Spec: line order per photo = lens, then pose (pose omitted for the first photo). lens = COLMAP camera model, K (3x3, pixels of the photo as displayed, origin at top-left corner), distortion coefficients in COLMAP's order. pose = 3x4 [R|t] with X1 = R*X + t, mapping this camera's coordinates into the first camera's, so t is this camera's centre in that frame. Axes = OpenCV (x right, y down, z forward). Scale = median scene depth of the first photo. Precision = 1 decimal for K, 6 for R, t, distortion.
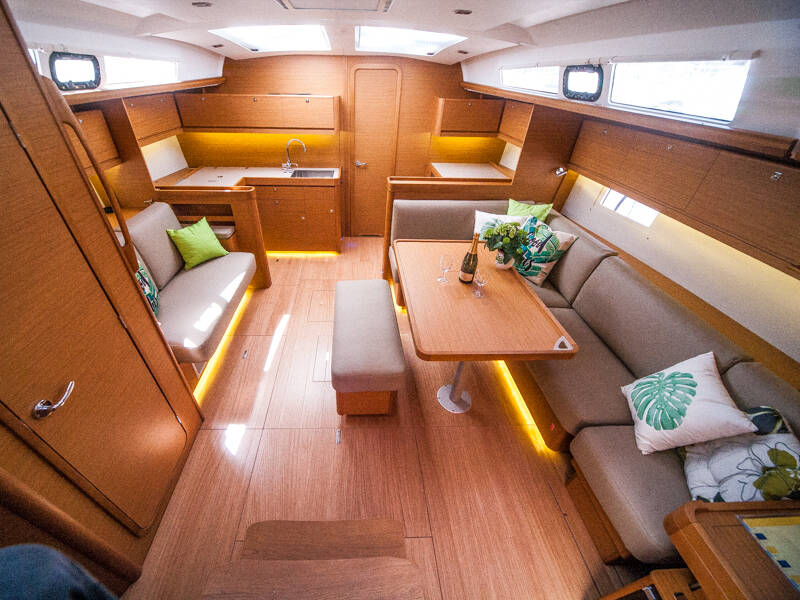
lens RADIAL K [[312.3, 0, 360.5], [0, 312.3, 302.2], [0, 0, 1]] dist [-0.018888, 0.000481]
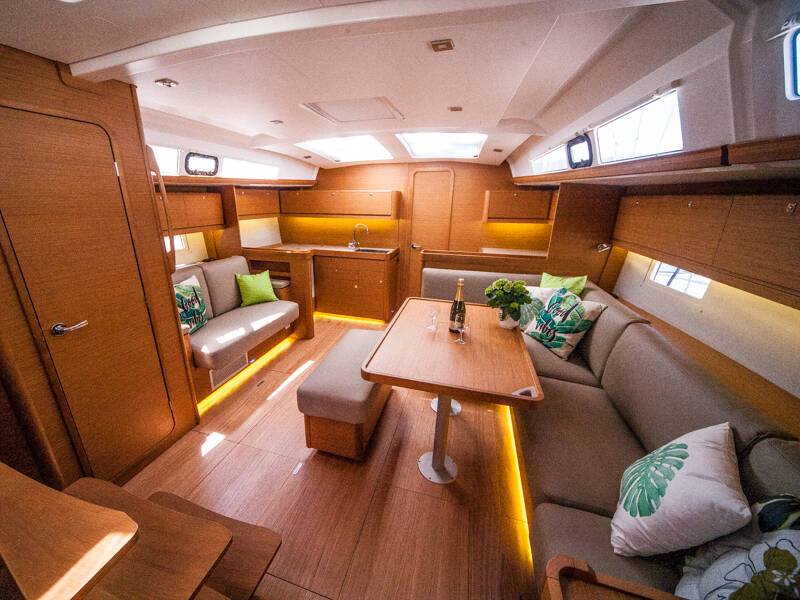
lens RADIAL K [[312.2, 0, 364.1], [0, 312.2, 301.6], [0, 0, 1]] dist [-0.011989, -0.000053]
pose [[0.943926, 0.091570, -0.317204, 0.322116], [-0.187246, 0.939785, -0.285907, 0.154630], [0.271924, 0.329270, 0.904234, 0.011388]]
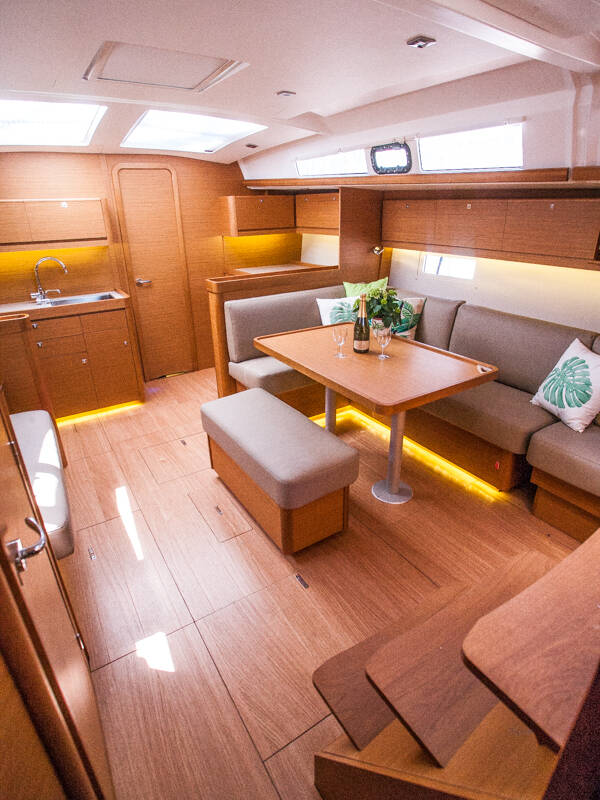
lens RADIAL K [[441.7, 0, 300.0], [0, 441.7, 400.0], [0, 0, 1]] dist [-0.087852, 0.046853]
pose [[0.854662, -0.238749, 0.461034, -0.373308], [0.333405, 0.933089, -0.134859, 0.149849], [-0.397988, 0.268970, 0.877075, 0.004176]]
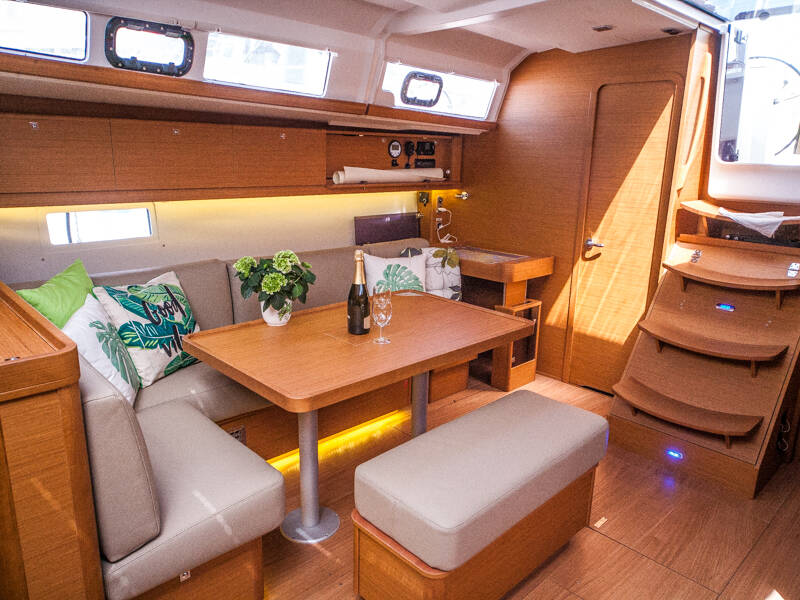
lens RADIAL K [[572.8, 0, 400.0], [0, 572.8, 300.0], [0, 0, 1]] dist [0.001021, -0.000390]
pose [[-0.677928, -0.221620, 0.700927, -0.446671], [0.406351, 0.681597, 0.608526, -0.684631], [-0.612611, 0.697359, -0.372018, 1.167168]]
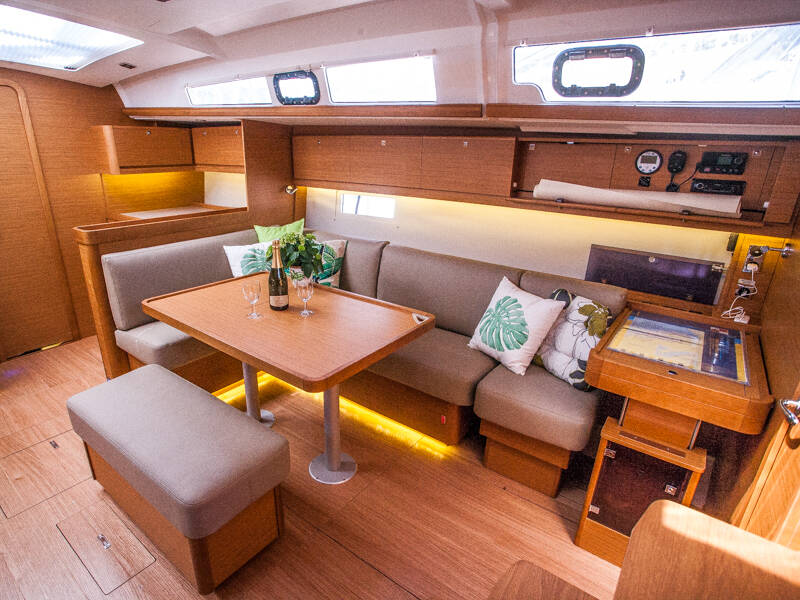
lens RADIAL K [[441.7, 0, 379.6], [0, 441.7, 307.9], [0, 0, 1]] dist [-0.087852, 0.046853]
pose [[0.622369, -0.269566, 0.734841, -0.252061], [0.456489, 0.887635, -0.061004, 0.090432], [-0.635826, 0.373414, 0.675490, 0.121467]]
